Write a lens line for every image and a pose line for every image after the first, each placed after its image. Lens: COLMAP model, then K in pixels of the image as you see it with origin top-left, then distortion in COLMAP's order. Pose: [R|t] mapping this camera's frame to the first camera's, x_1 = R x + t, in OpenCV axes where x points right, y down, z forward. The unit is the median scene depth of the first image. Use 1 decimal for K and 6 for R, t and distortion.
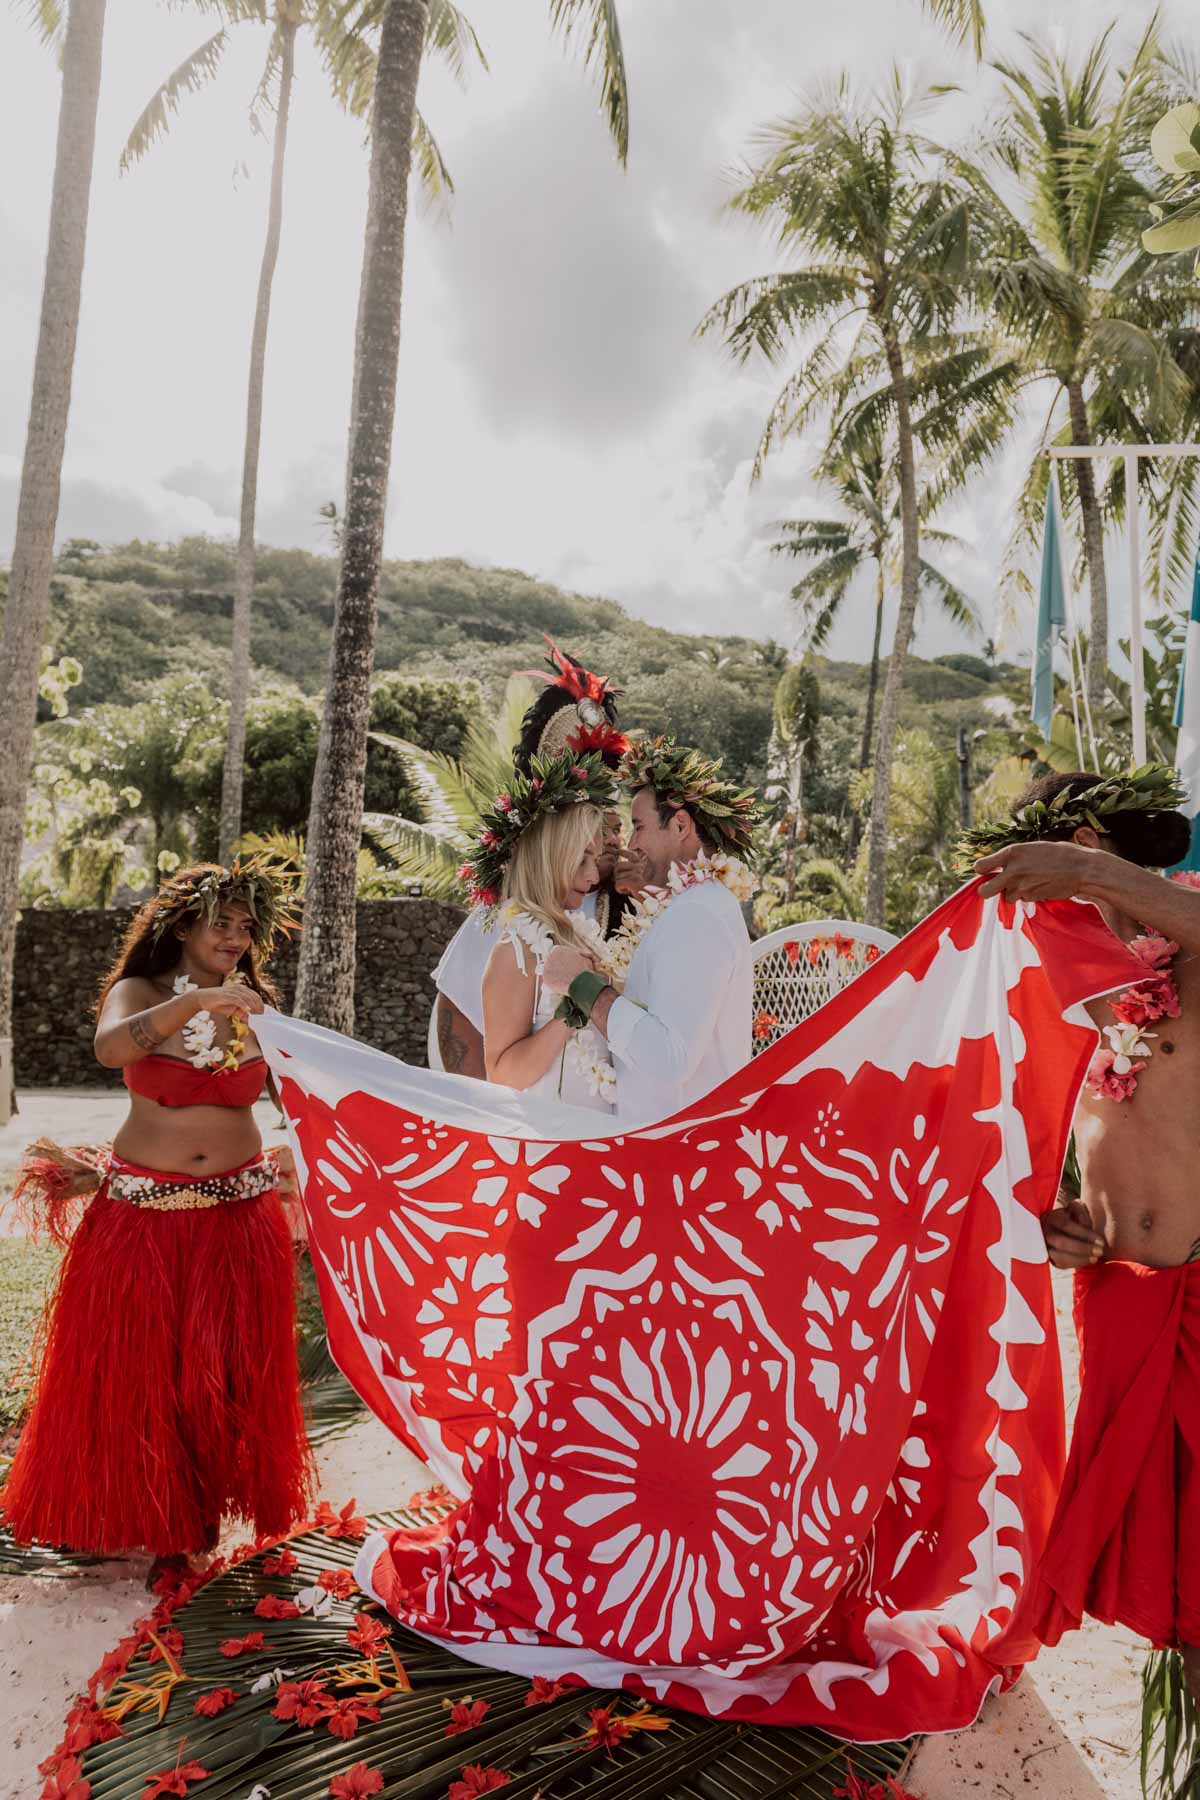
lens RADIAL K [[1221.9, 0, 600.0], [0, 1221.9, 900.0], [0, 0, 1]] dist [0.010459, 0.001141]
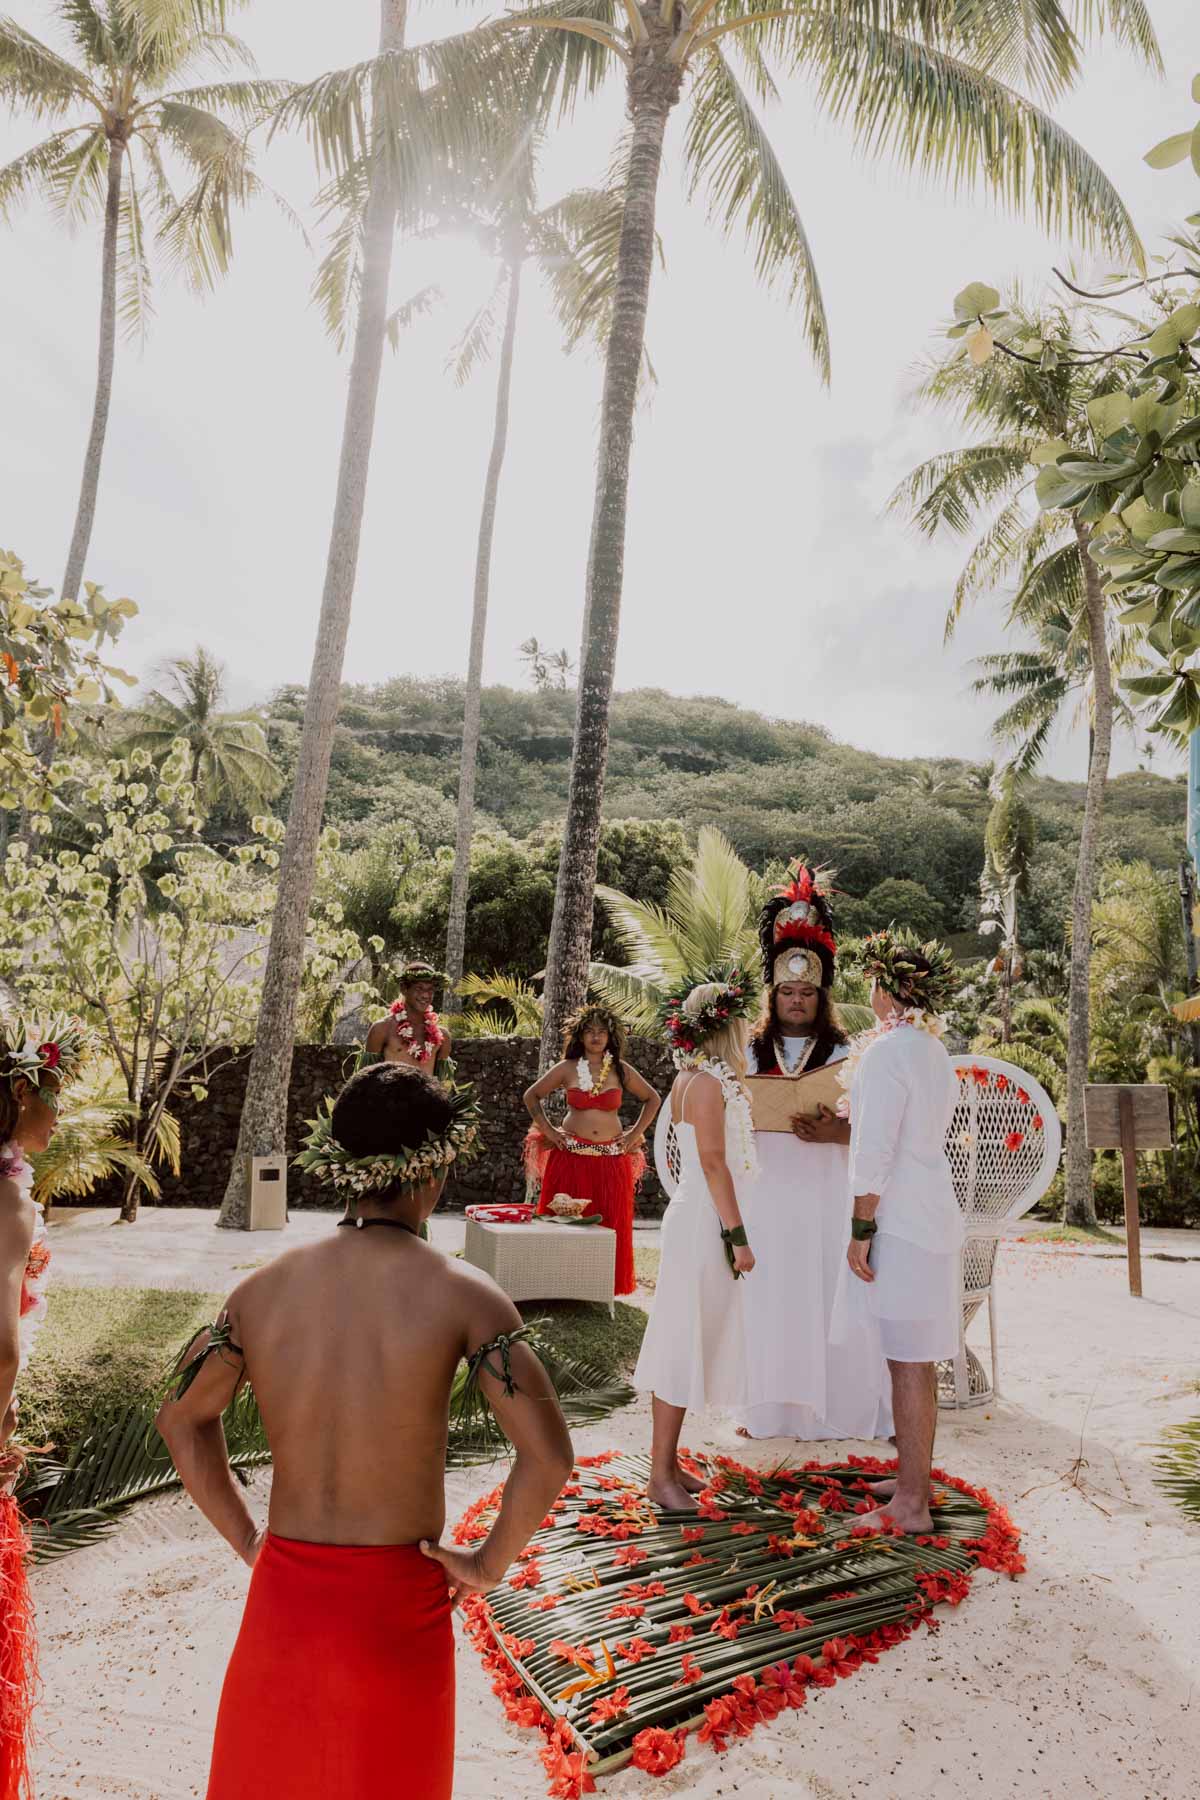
lens RADIAL K [[1296.9, 0, 600.0], [0, 1296.9, 900.0], [0, 0, 1]] dist [-0.004837, 0.001610]
pose [[0.987371, -0.011097, -0.158039, 0.006729], [-0.005834, 0.994320, -0.106268, 0.000538], [0.158320, 0.105848, 0.981698, -0.106351]]
